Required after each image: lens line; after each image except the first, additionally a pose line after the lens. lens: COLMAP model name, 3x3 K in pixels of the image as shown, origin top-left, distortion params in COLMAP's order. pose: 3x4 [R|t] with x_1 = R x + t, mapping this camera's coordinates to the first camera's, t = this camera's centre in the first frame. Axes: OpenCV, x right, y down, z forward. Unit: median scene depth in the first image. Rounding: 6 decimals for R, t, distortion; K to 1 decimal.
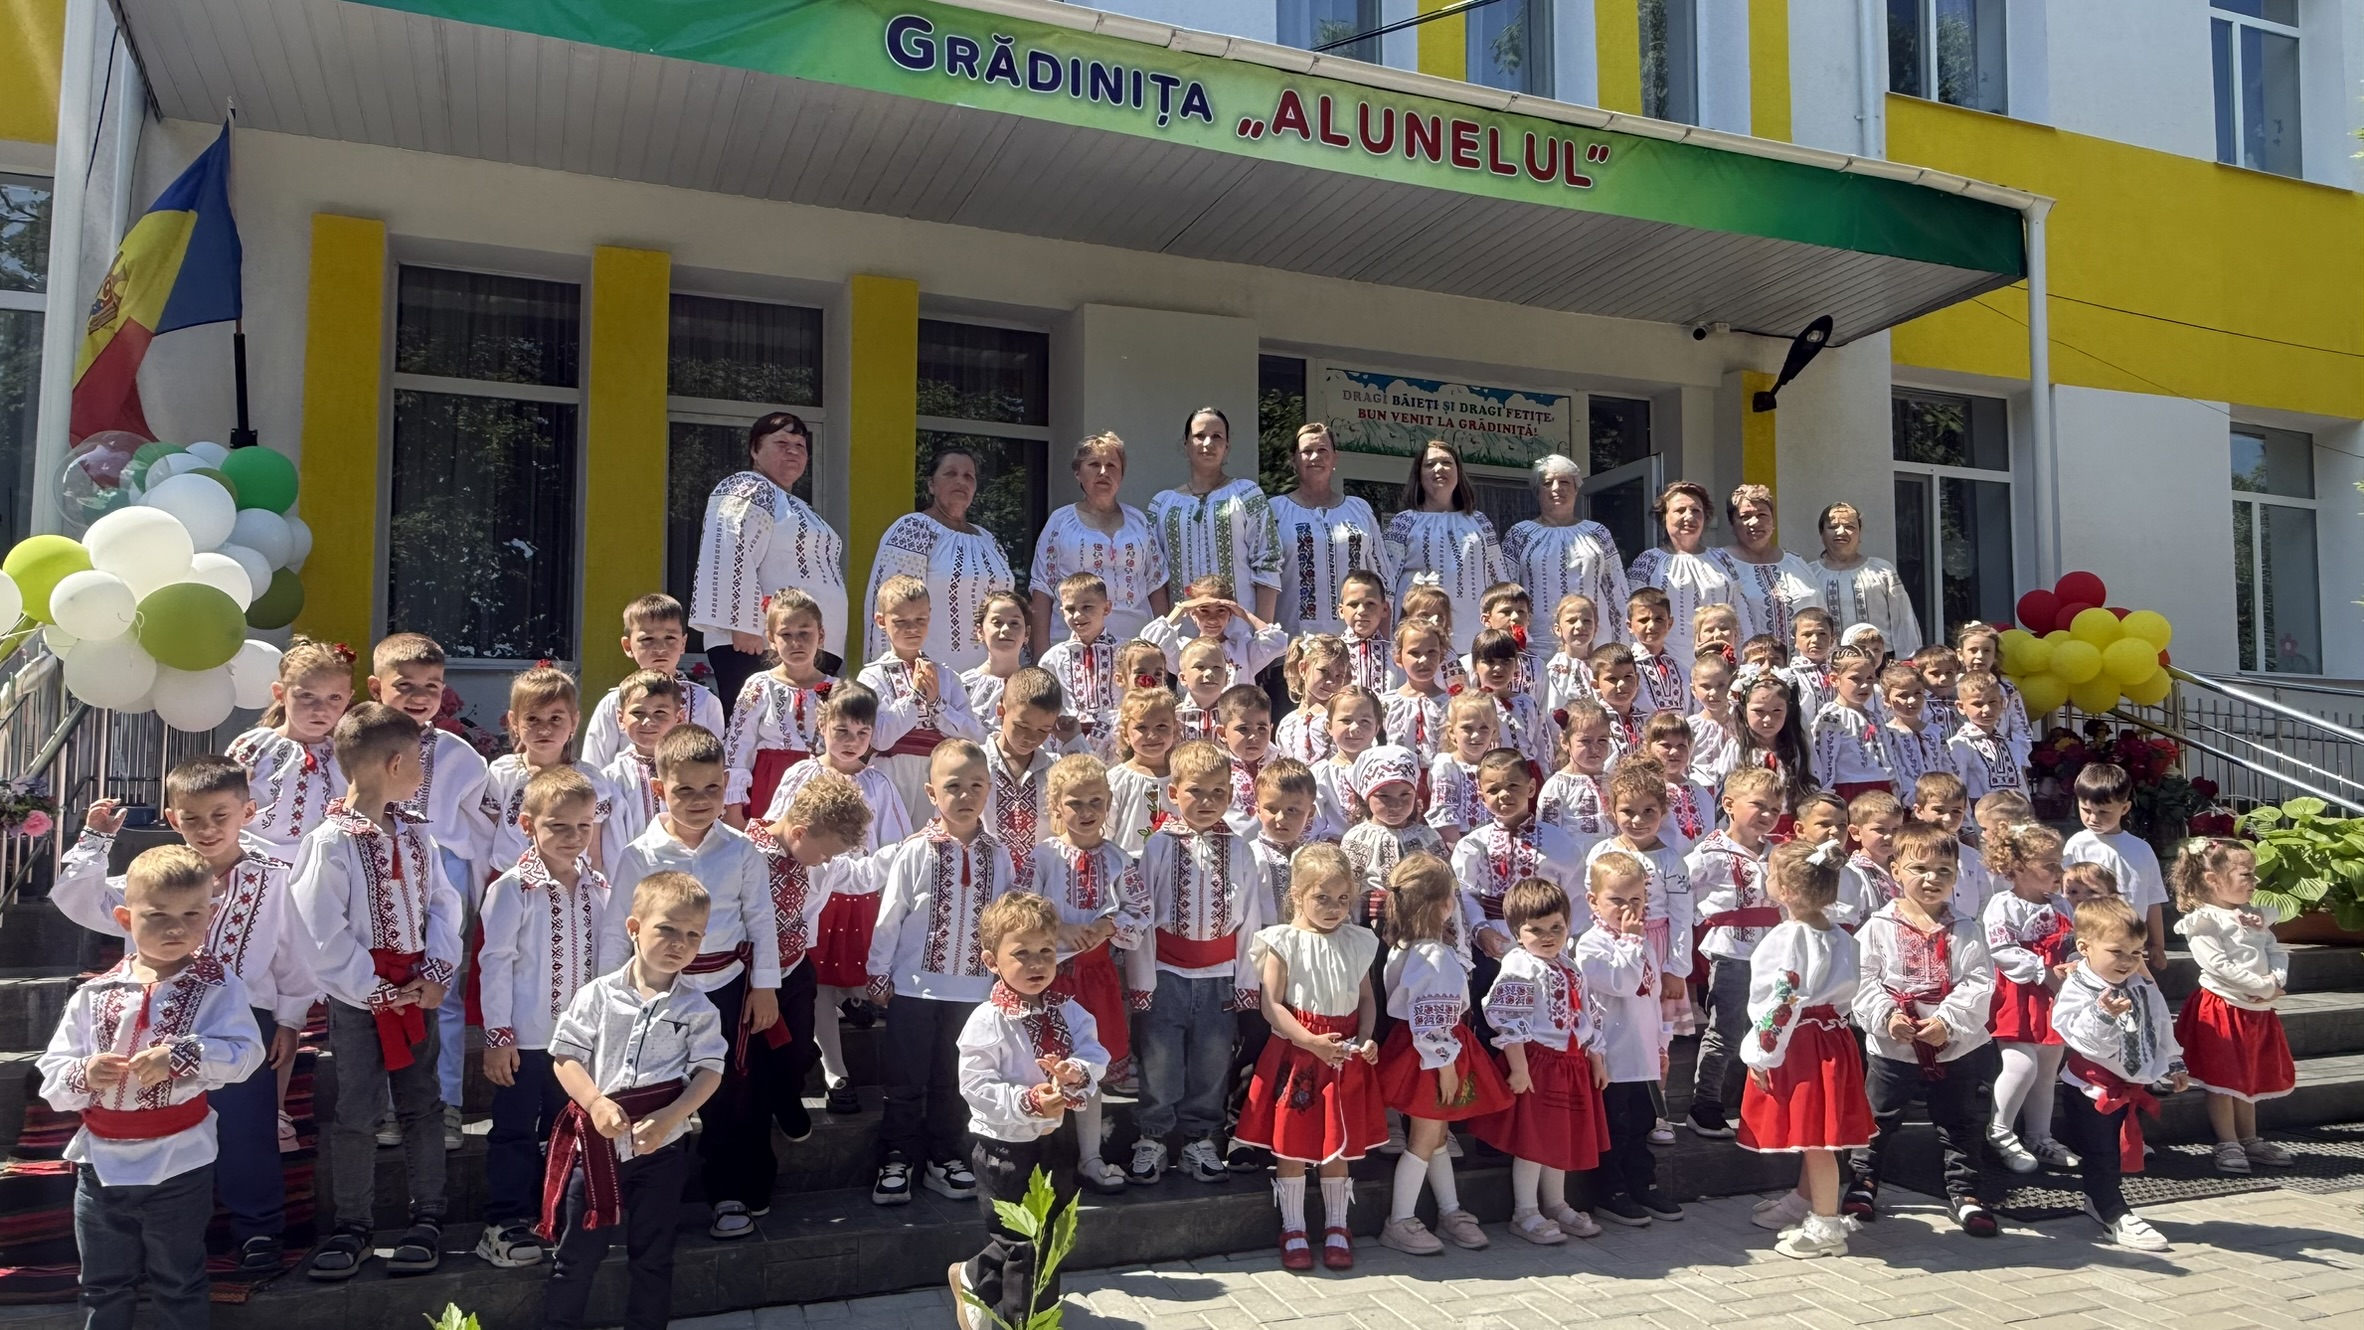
lens RADIAL K [[1623.0, 0, 1168.5], [0, 1623.0, 658.6], [0, 0, 1]] dist [0.000357, -0.000935]
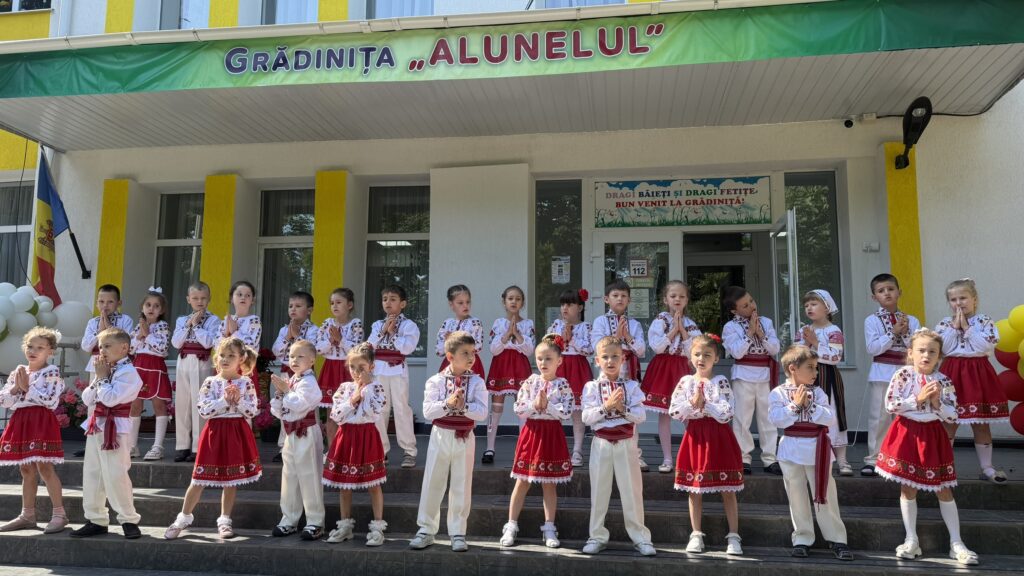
lens RADIAL K [[706.1, 0, 523.0], [0, 706.1, 288.5], [0, 0, 1]] dist [0.184708, -0.389093]
pose [[0.862554, -0.056698, -0.502778, 0.508715], [0.035799, 0.998050, -0.051133, -0.030289], [0.504697, 0.026106, 0.862902, 0.351216]]
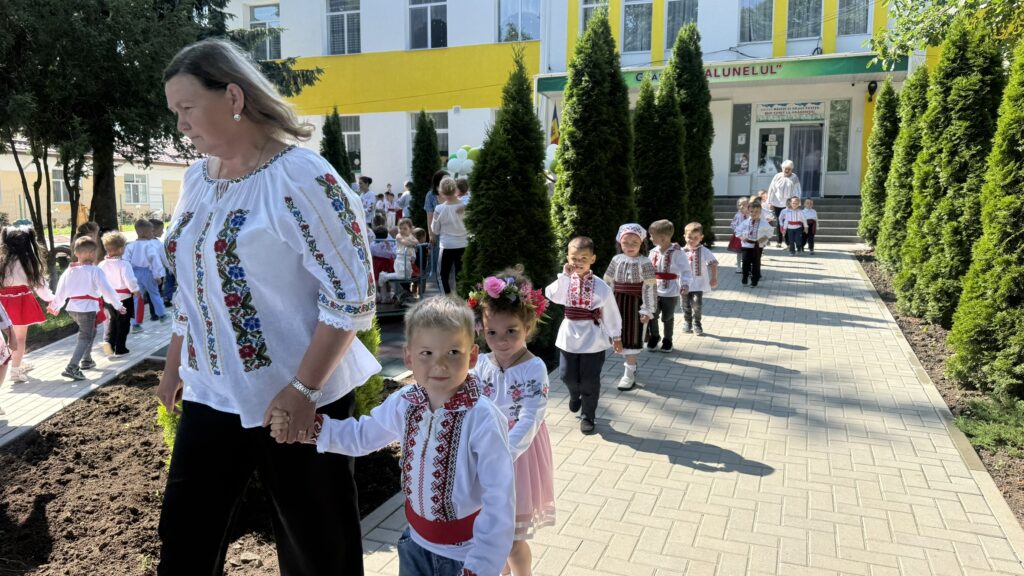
lens RADIAL K [[720.8, 0, 508.8], [0, 720.8, 277.0], [0, 0, 1]] dist [0.047426, -0.043503]
pose [[0.737306, 0.069489, -0.671976, 1.255973], [0.048675, 0.986646, 0.155436, -0.057075], [0.673803, -0.147312, 0.724077, -1.354830]]
